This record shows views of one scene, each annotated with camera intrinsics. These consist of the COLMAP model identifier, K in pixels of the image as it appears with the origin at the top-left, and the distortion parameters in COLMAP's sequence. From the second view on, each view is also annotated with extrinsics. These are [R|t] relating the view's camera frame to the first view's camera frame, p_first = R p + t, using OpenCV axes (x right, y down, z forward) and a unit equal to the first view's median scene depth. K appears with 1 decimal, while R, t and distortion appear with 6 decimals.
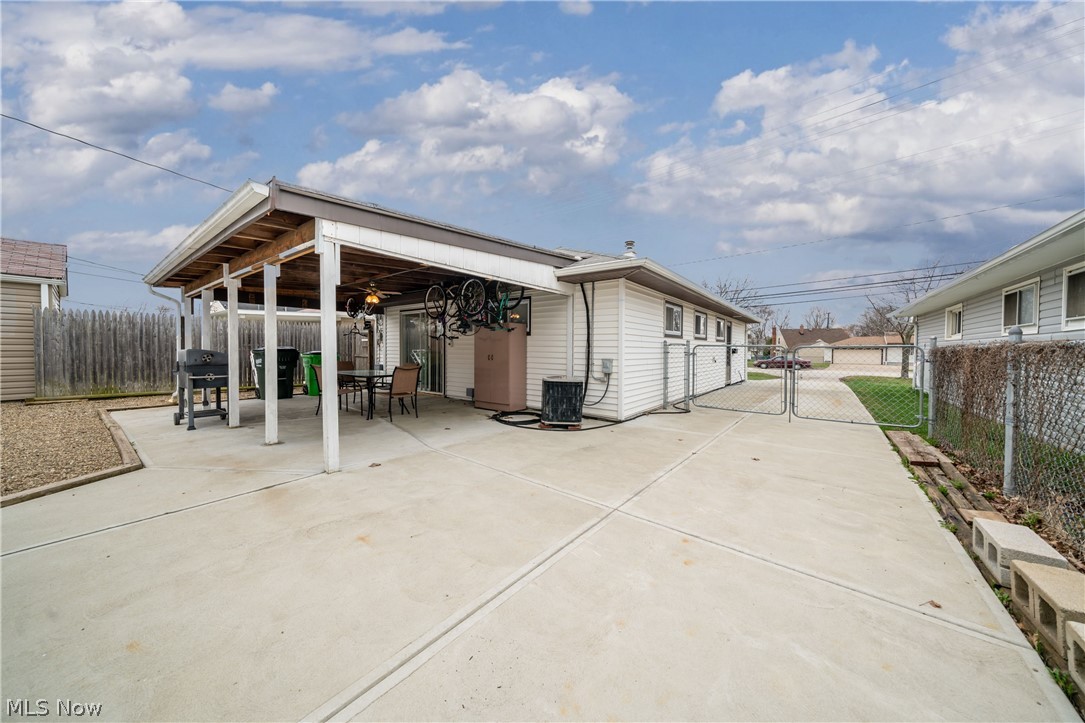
lens RADIAL K [[365.7, 0, 534.8], [0, 365.7, 354.7], [0, 0, 1]] dist [0.006831, -0.001097]
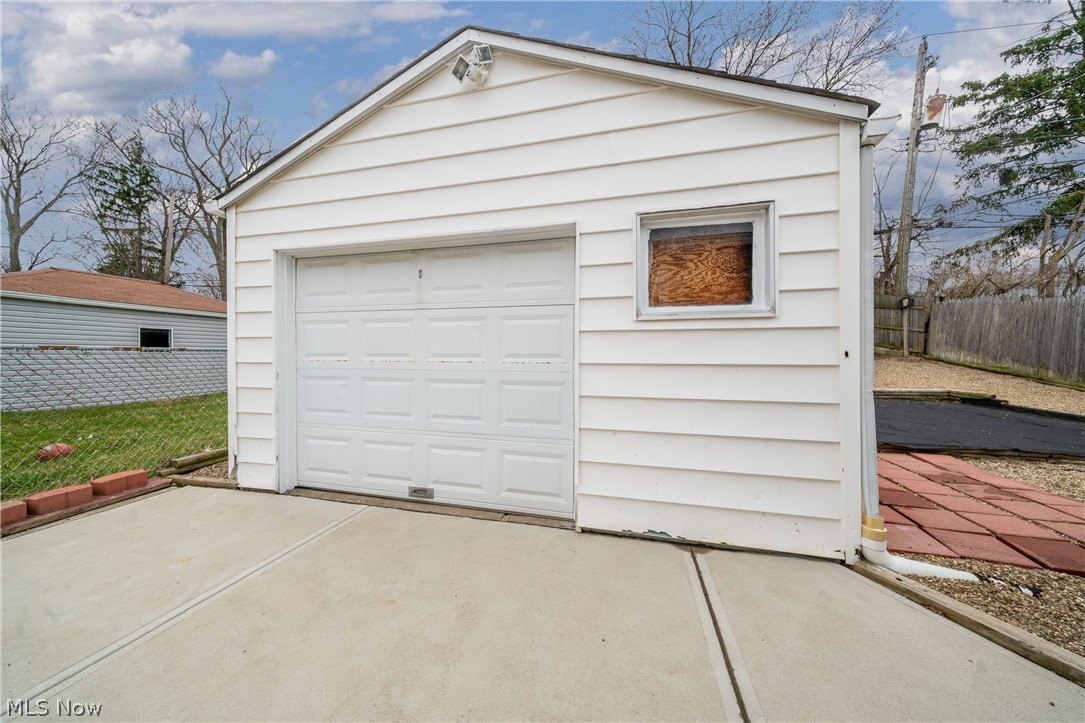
lens RADIAL K [[365.7, 0, 537.3], [0, 365.7, 356.4], [0, 0, 1]] dist [0.006831, -0.001097]
pose [[-0.923446, 0.001274, -0.383725, -0.504004], [-0.008905, 0.999654, 0.024750, -0.028850], [0.383624, 0.026273, -0.923116, 1.083824]]
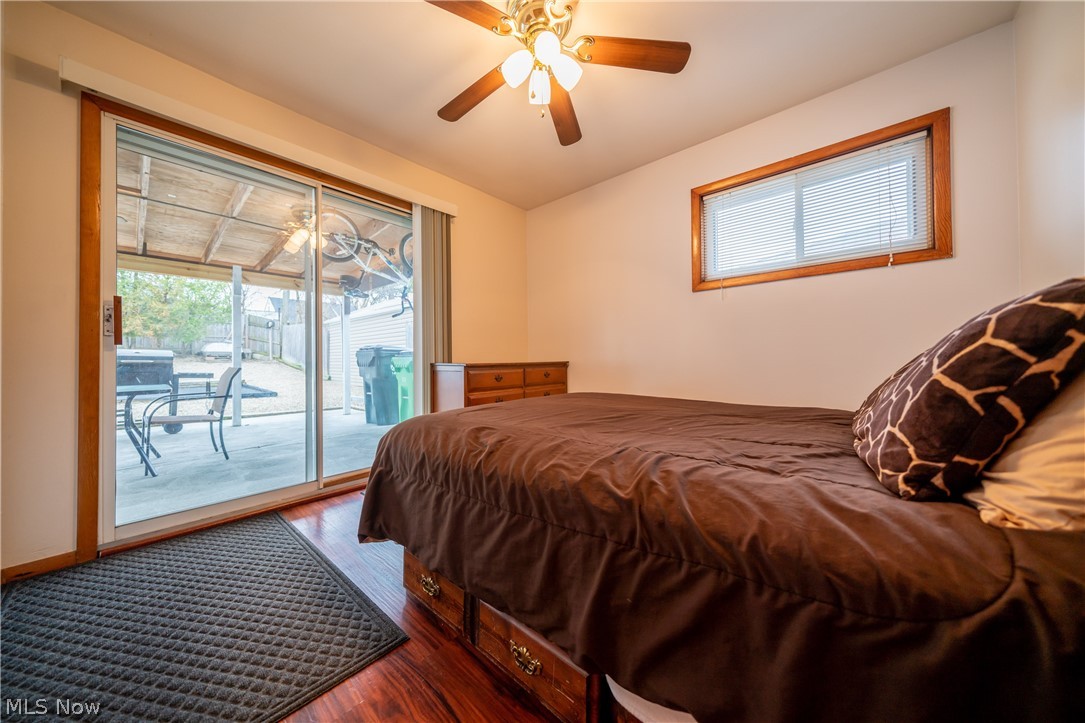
lens RADIAL K [[365.7, 0, 540.1], [0, 365.7, 354.3], [0, 0, 1]] dist [0.006831, -0.001097]
pose [[-0.065168, -0.019271, -0.997688, -0.178735], [-0.010394, 0.999772, -0.018633, -0.002611], [0.997820, 0.009156, -0.065353, 3.505625]]
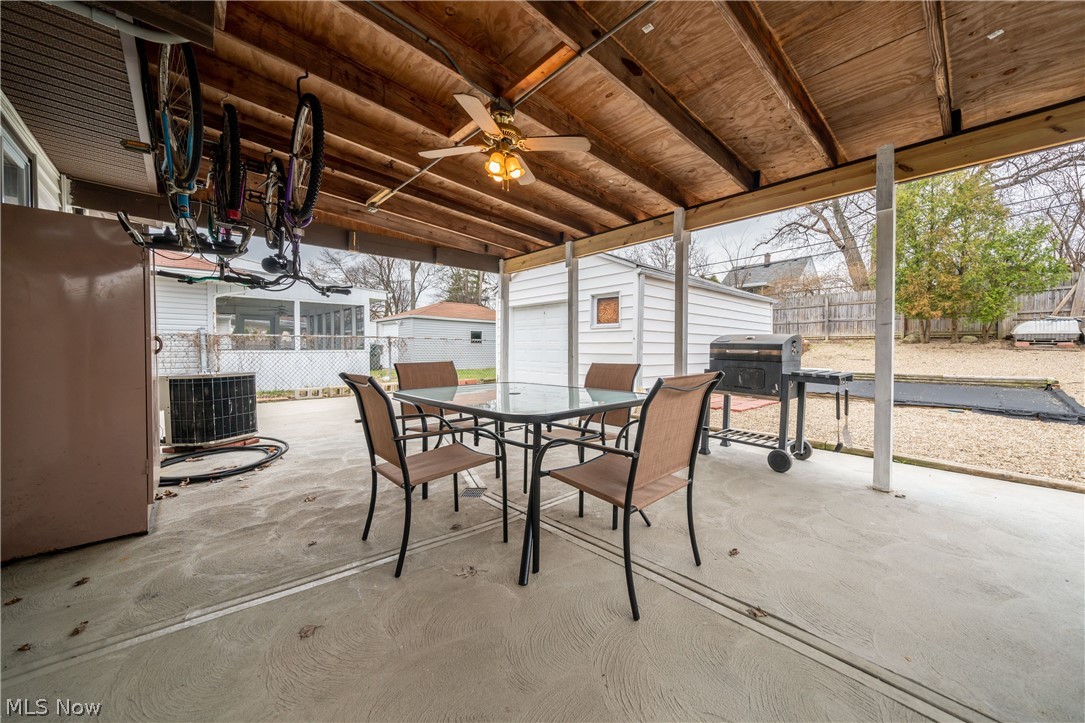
lens RADIAL K [[392.5, 0, 592.1], [0, 392.5, 357.7], [0, 0, 1]] dist [0.001692, 0.000102]
pose [[-0.993176, -0.008553, 0.116308, -1.264841], [-0.003253, 0.998951, 0.045679, -0.015772], [-0.116577, 0.044988, -0.992162, 2.909553]]
